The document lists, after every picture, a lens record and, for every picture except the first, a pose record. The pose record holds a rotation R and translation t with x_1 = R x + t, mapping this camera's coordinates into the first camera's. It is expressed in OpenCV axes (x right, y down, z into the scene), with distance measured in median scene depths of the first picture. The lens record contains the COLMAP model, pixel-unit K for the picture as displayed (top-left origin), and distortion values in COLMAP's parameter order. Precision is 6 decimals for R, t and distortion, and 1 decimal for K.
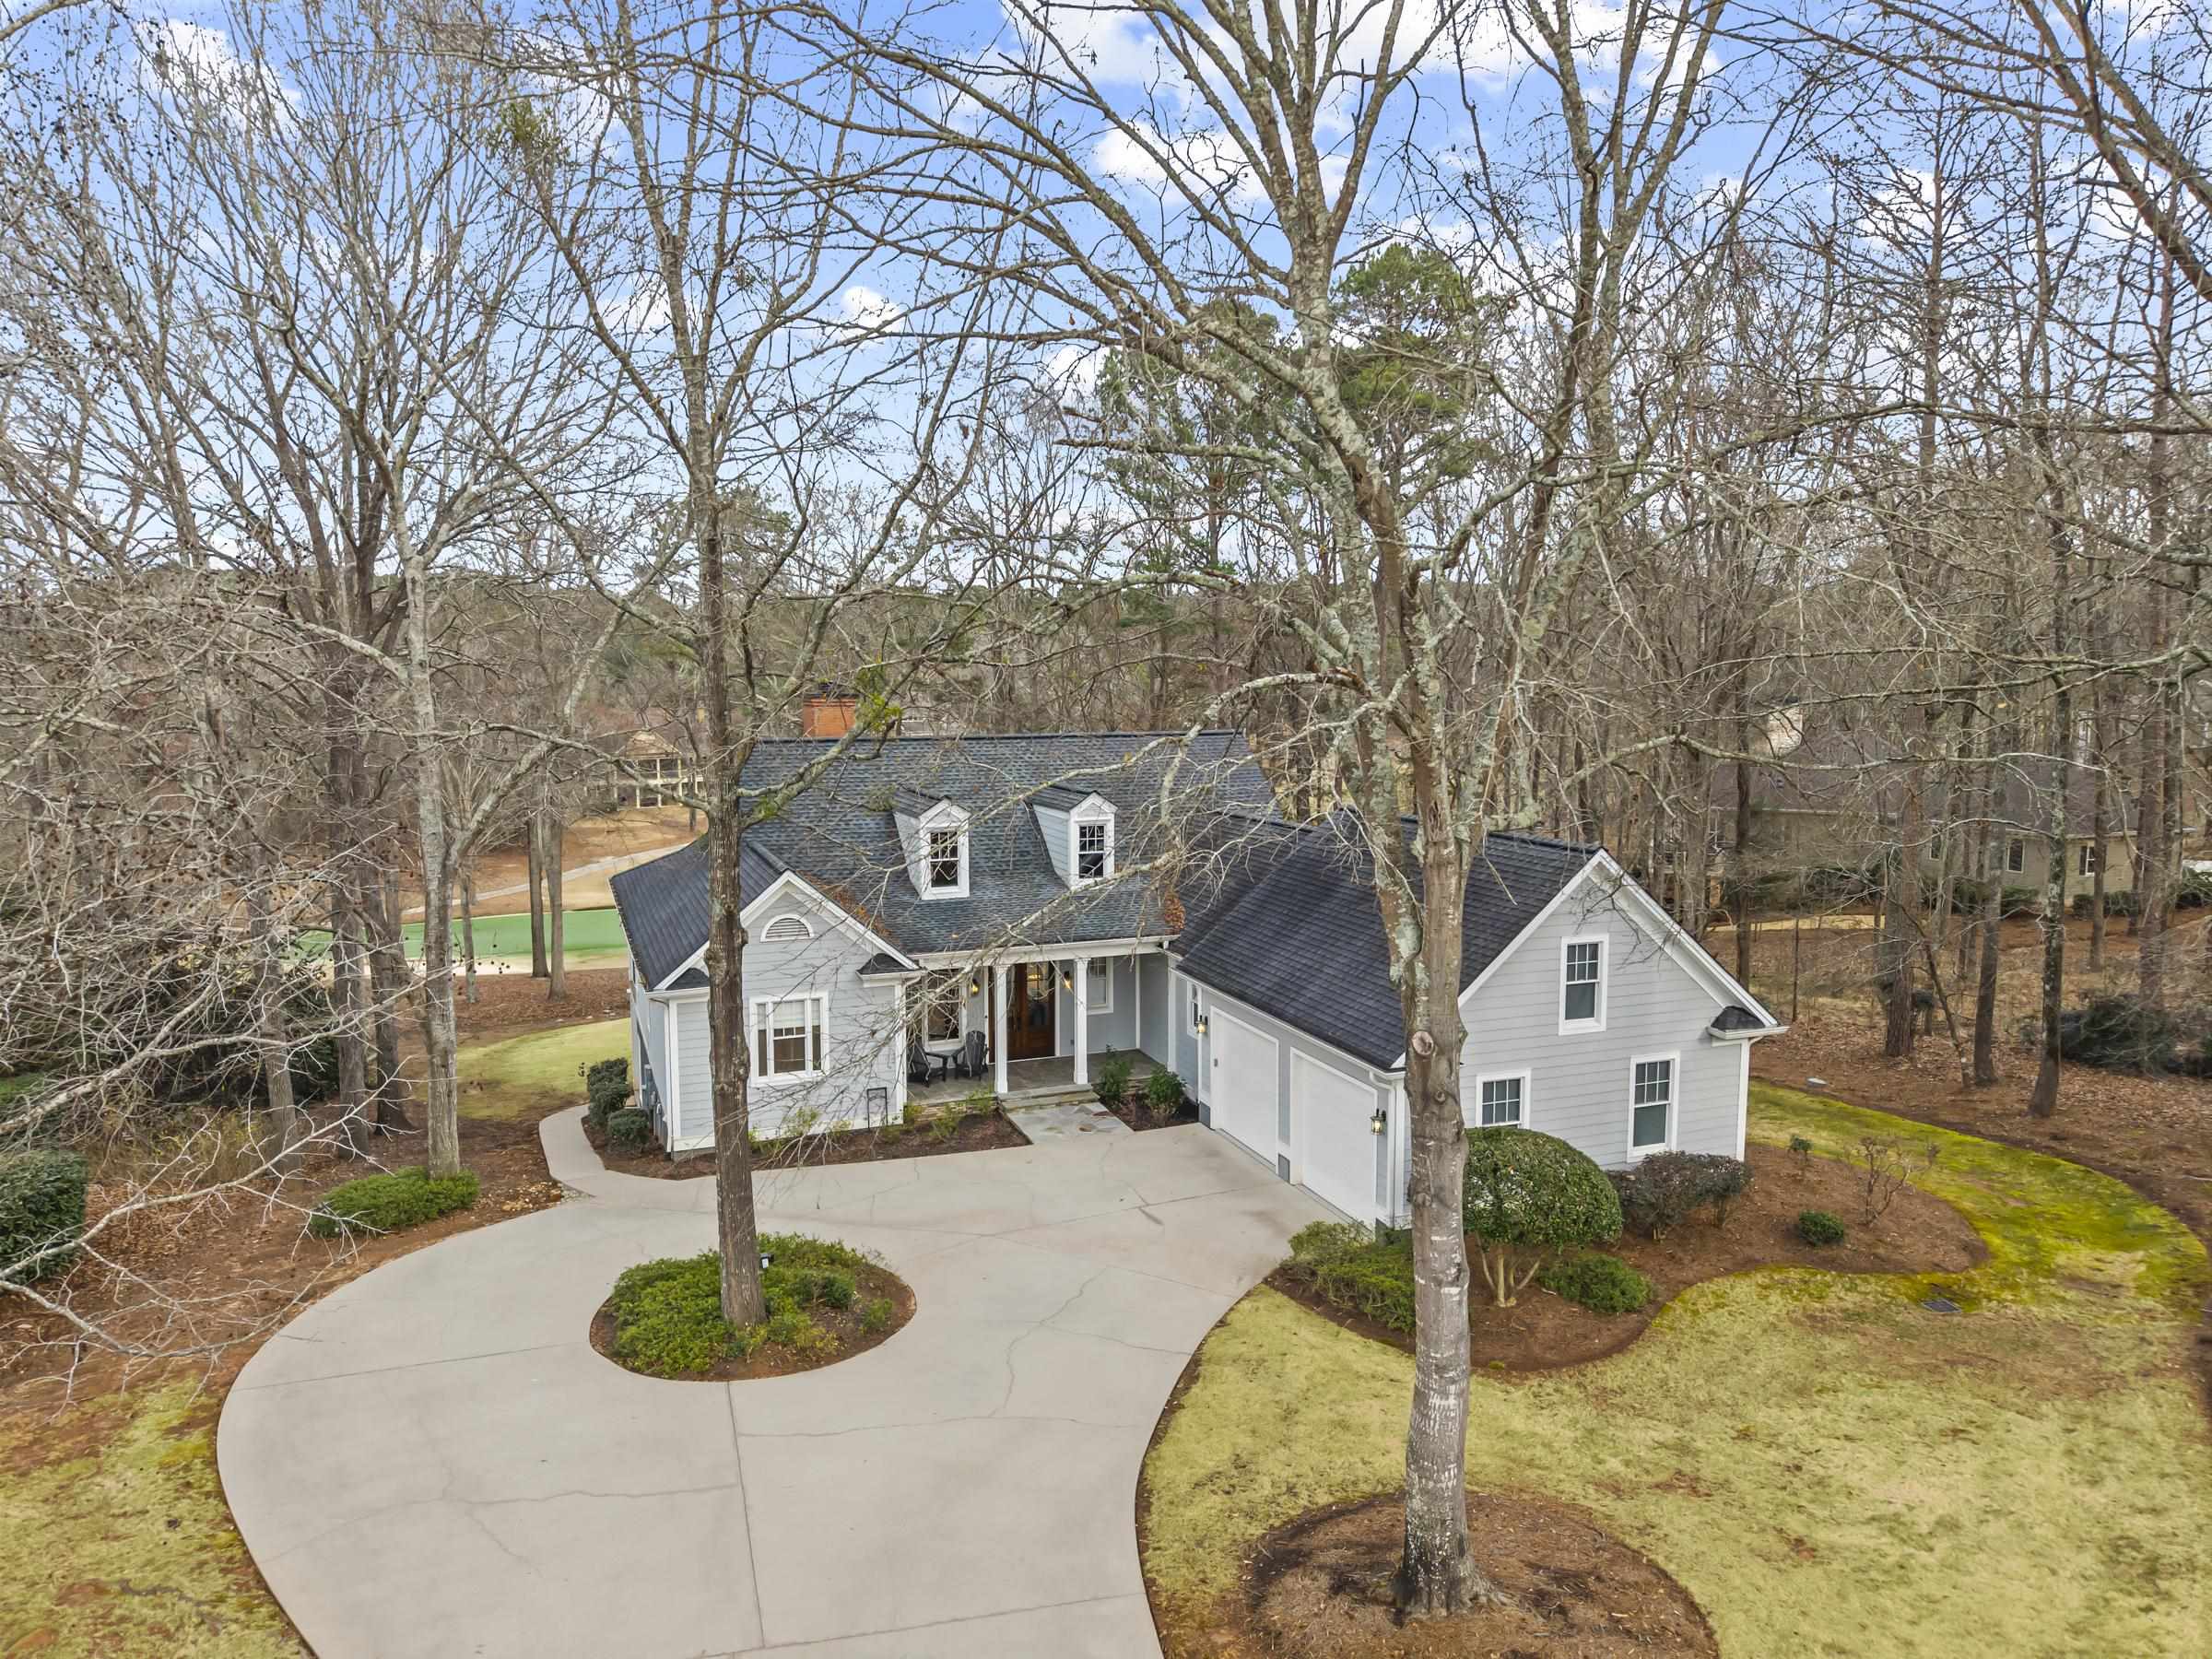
lens RADIAL K [[1521.2, 0, 1156.0], [0, 1521.2, 829.1], [0, 0, 1]] dist [-0.002641, 0.000236]
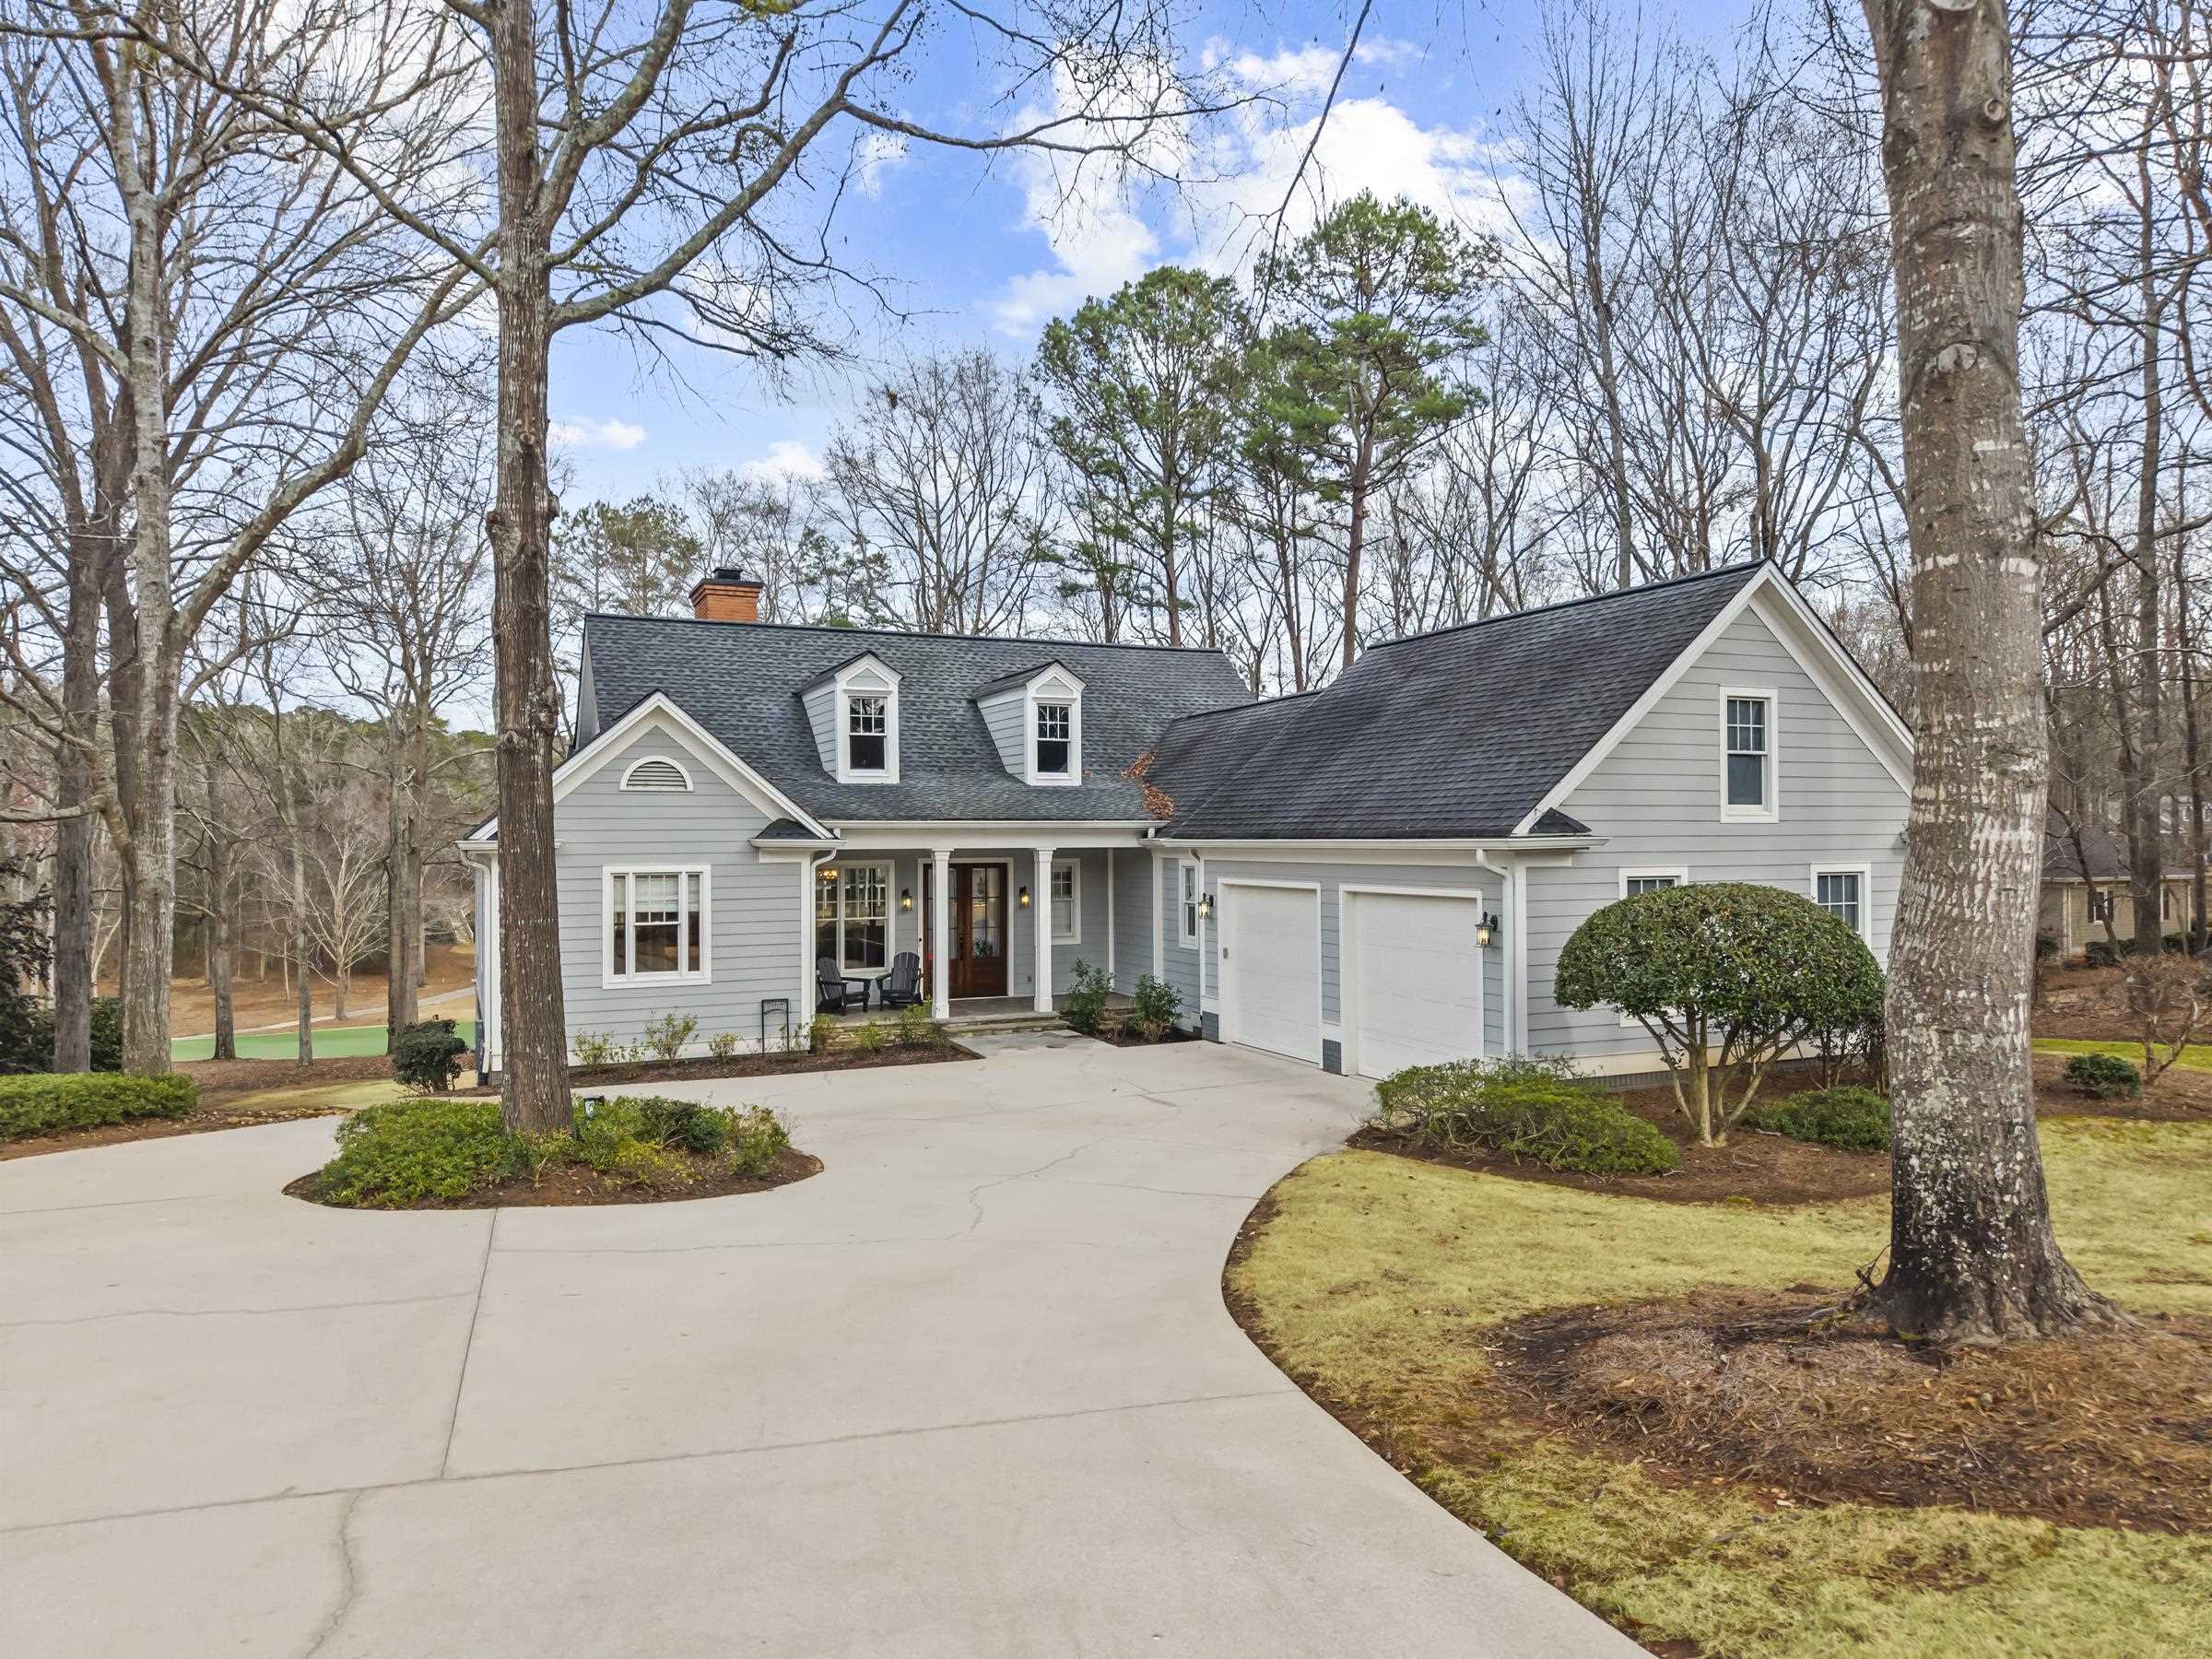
lens RADIAL K [[1521.2, 0, 1156.0], [0, 1521.2, 829.1], [0, 0, 1]] dist [-0.002641, 0.000236]
pose [[0.998575, -0.007535, 0.052830, -0.034853], [0.013467, 0.993521, -0.112848, 0.174620], [-0.051638, 0.113399, 0.992207, 0.235738]]
